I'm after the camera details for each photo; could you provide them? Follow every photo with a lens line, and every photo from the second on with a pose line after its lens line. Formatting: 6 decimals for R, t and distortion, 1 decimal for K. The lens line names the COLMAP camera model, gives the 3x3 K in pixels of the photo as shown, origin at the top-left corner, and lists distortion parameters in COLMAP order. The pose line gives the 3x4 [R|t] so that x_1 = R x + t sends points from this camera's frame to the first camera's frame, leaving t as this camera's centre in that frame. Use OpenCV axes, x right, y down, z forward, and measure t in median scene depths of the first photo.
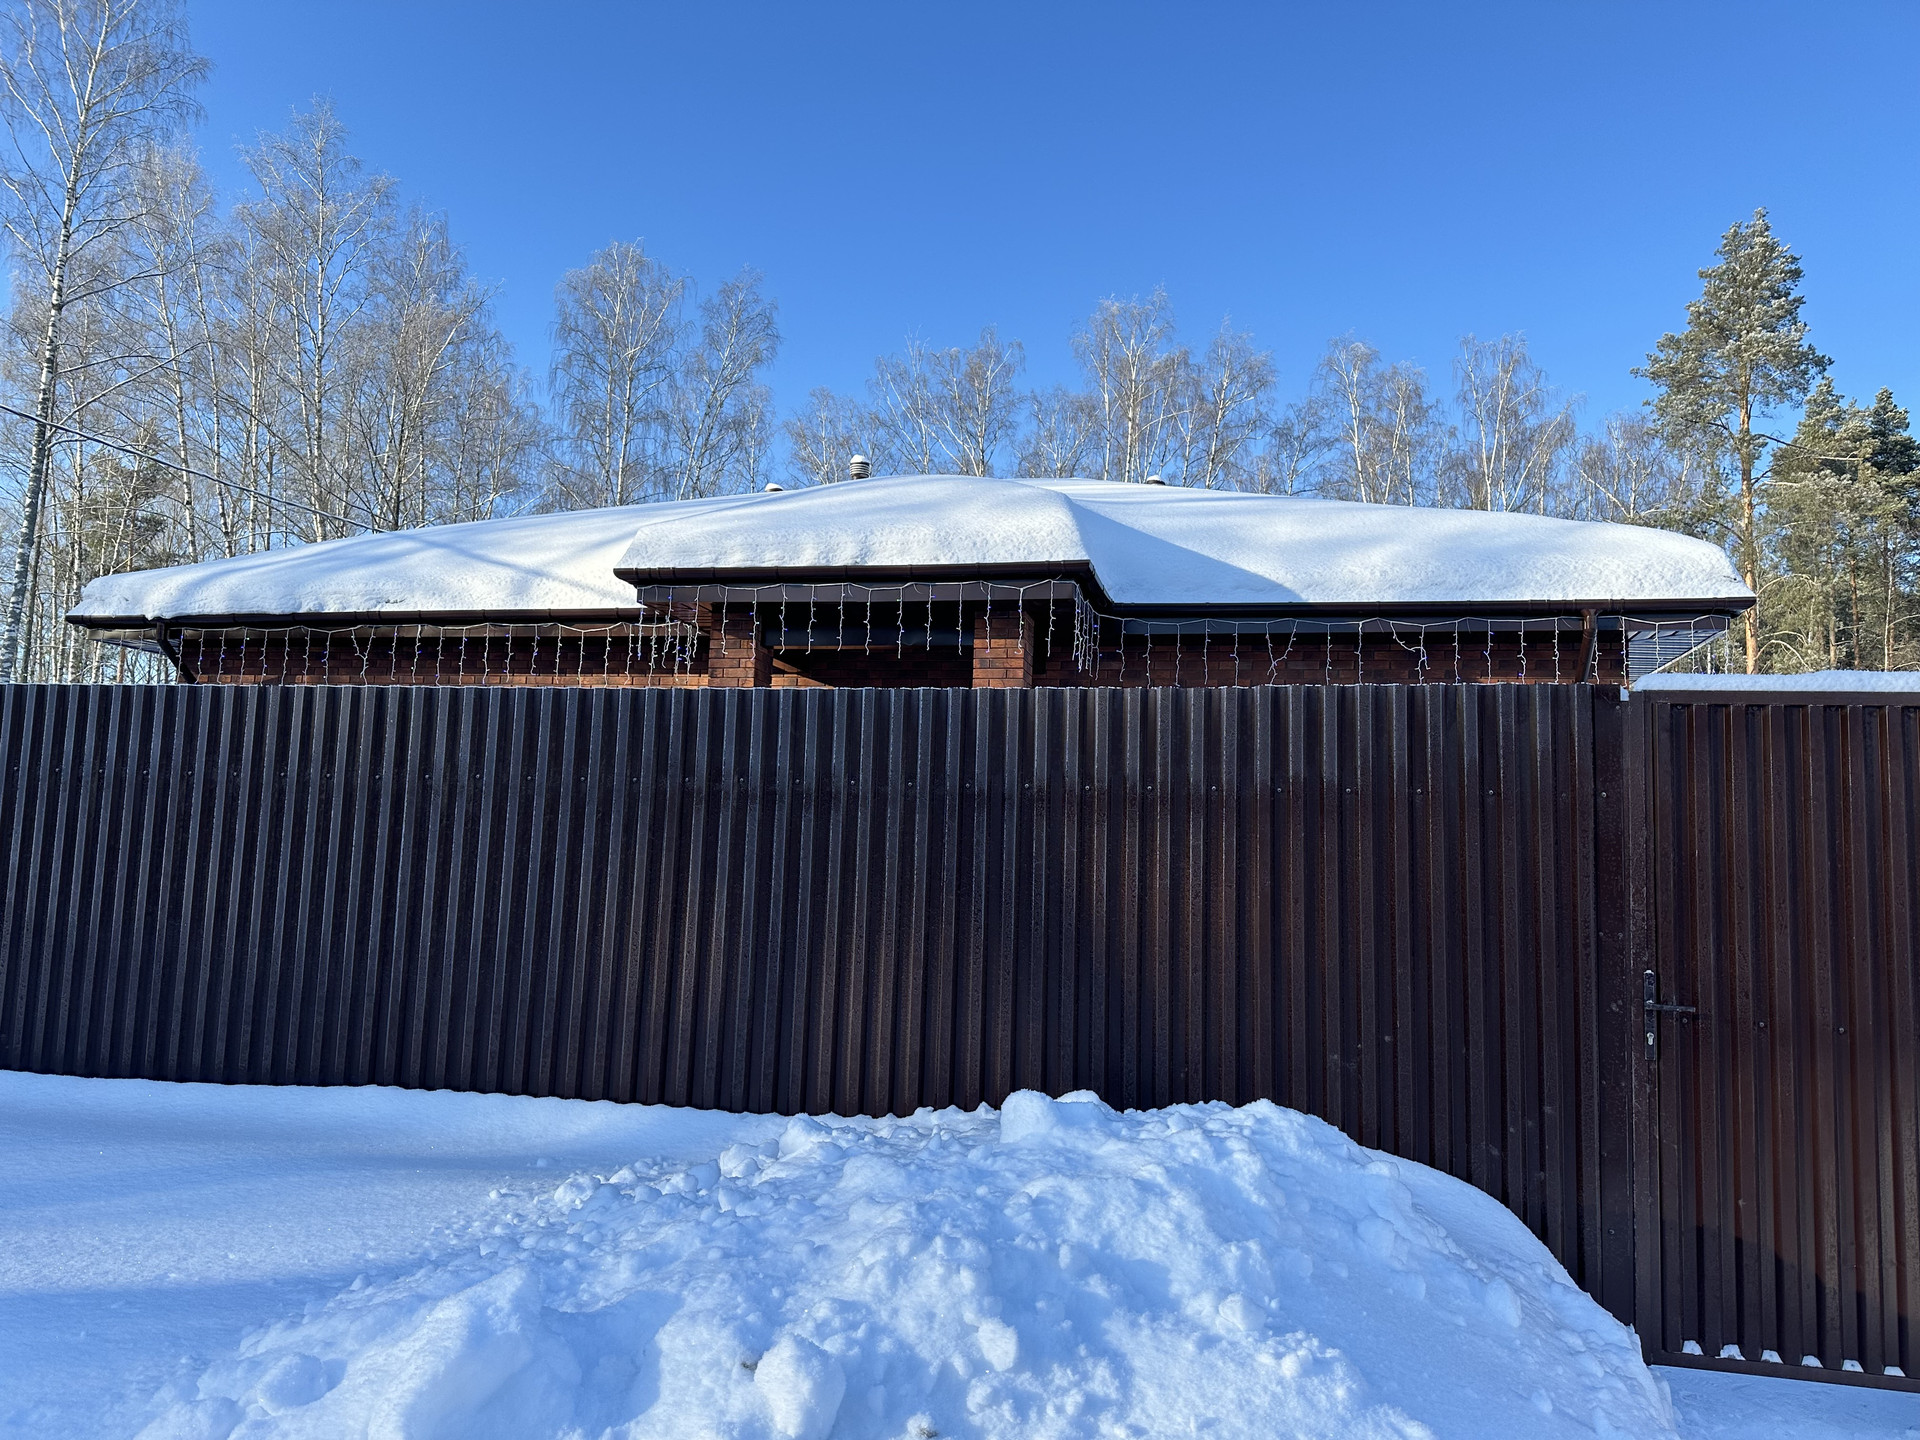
lens RADIAL K [[1355.1, 0, 970.8], [0, 1355.1, 711.7], [0, 0, 1]] dist [0.045942, -0.043053]
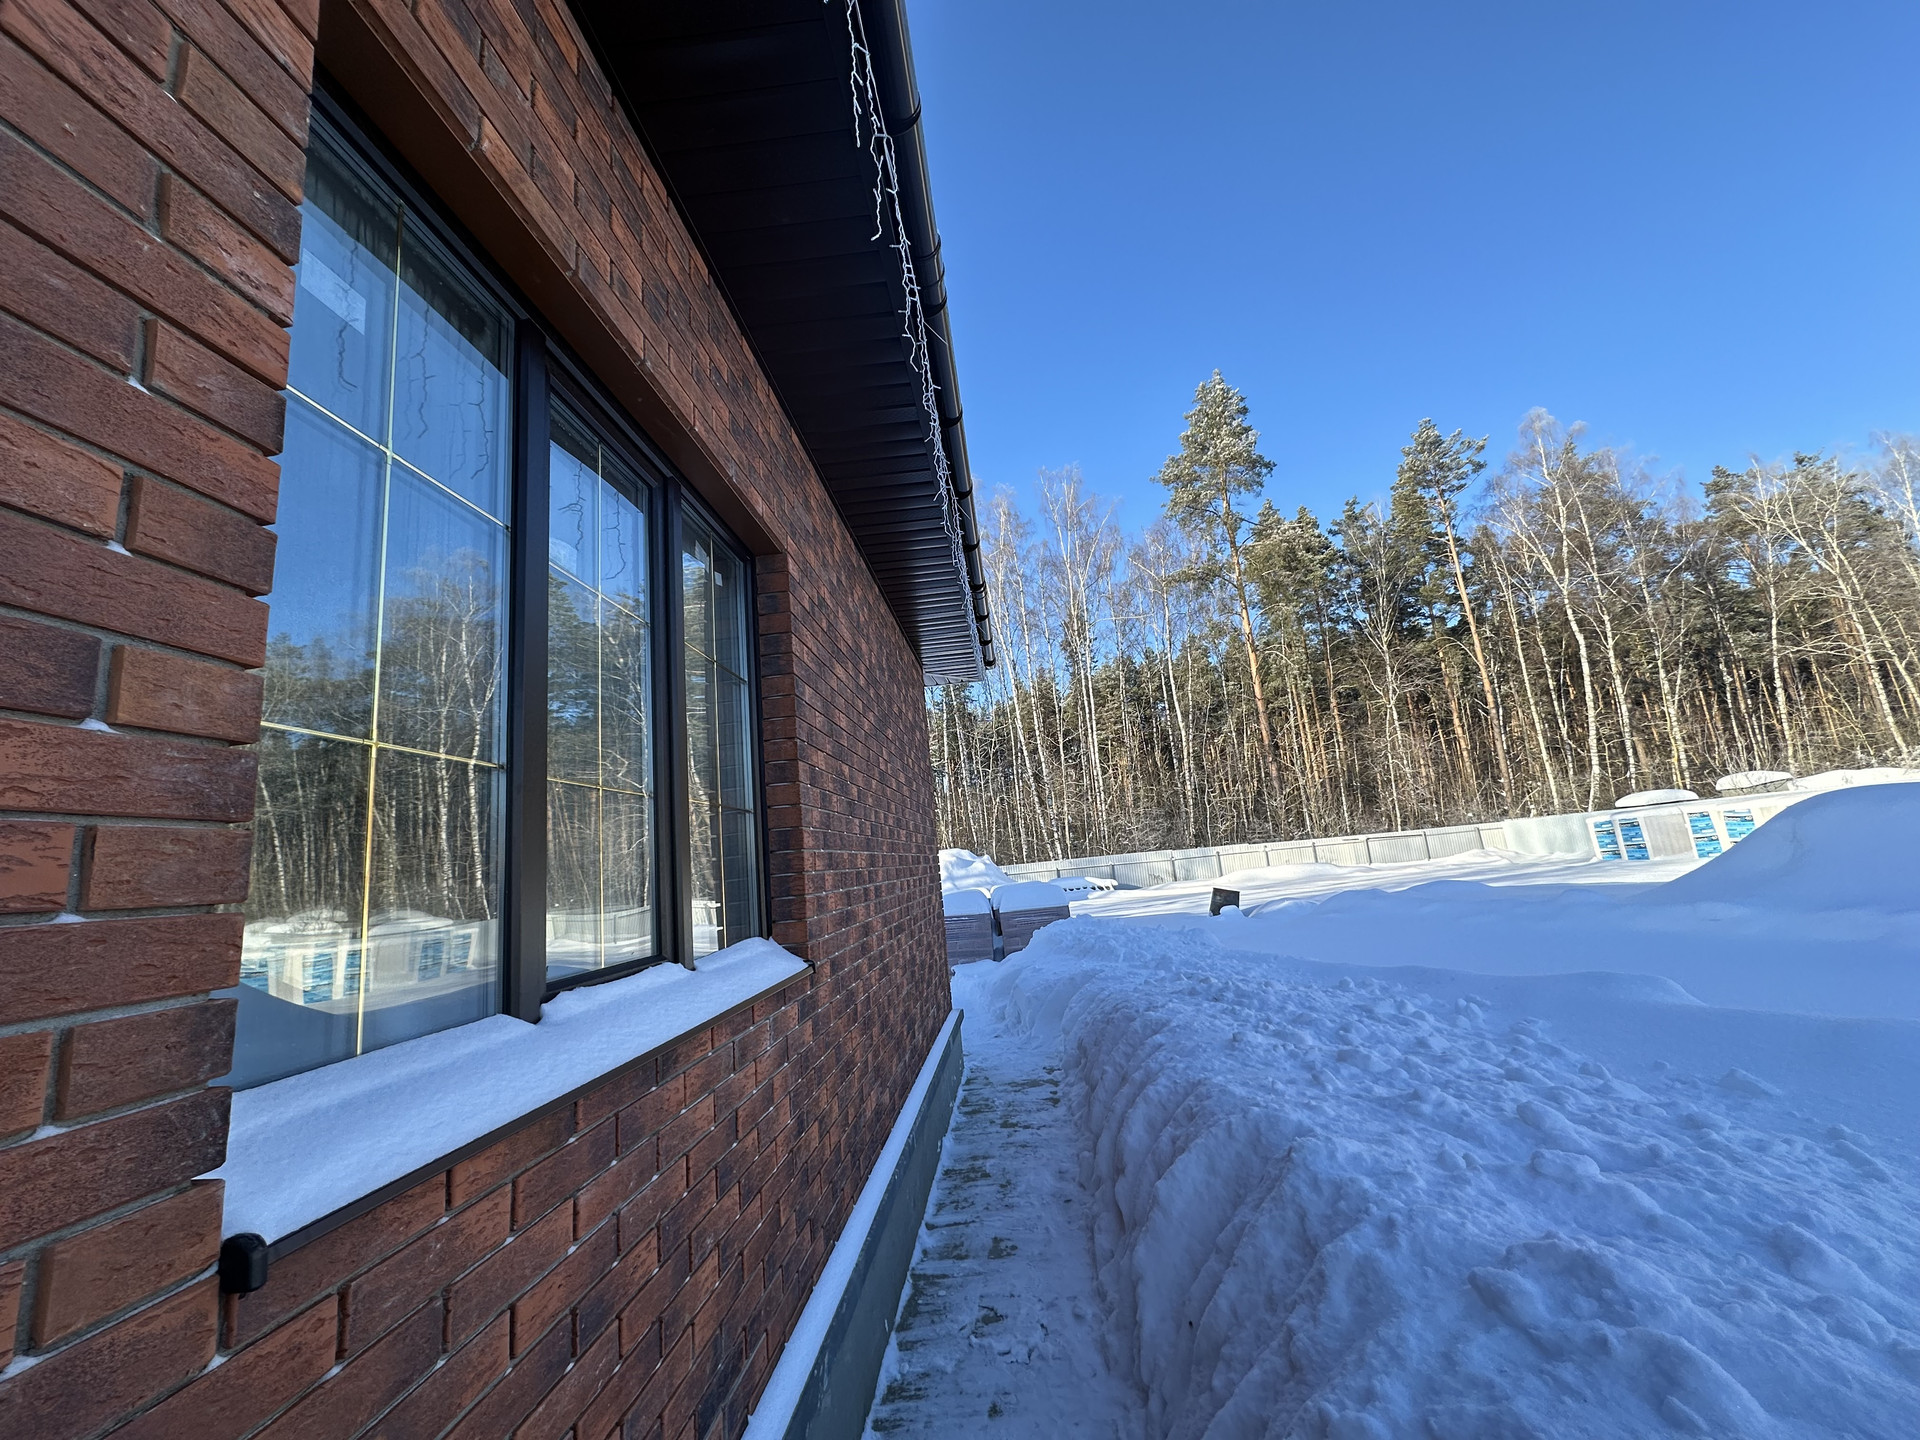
lens RADIAL K [[766.3, 0, 963.4], [0, 766.3, 722.7], [0, 0, 1]] dist [-0.000046, 0.000128]
pose [[0.979890, -0.101364, 0.171872, 0.501667], [0.113207, 0.991725, -0.060541, 0.128567], [-0.164314, 0.078780, 0.983257, 1.036142]]
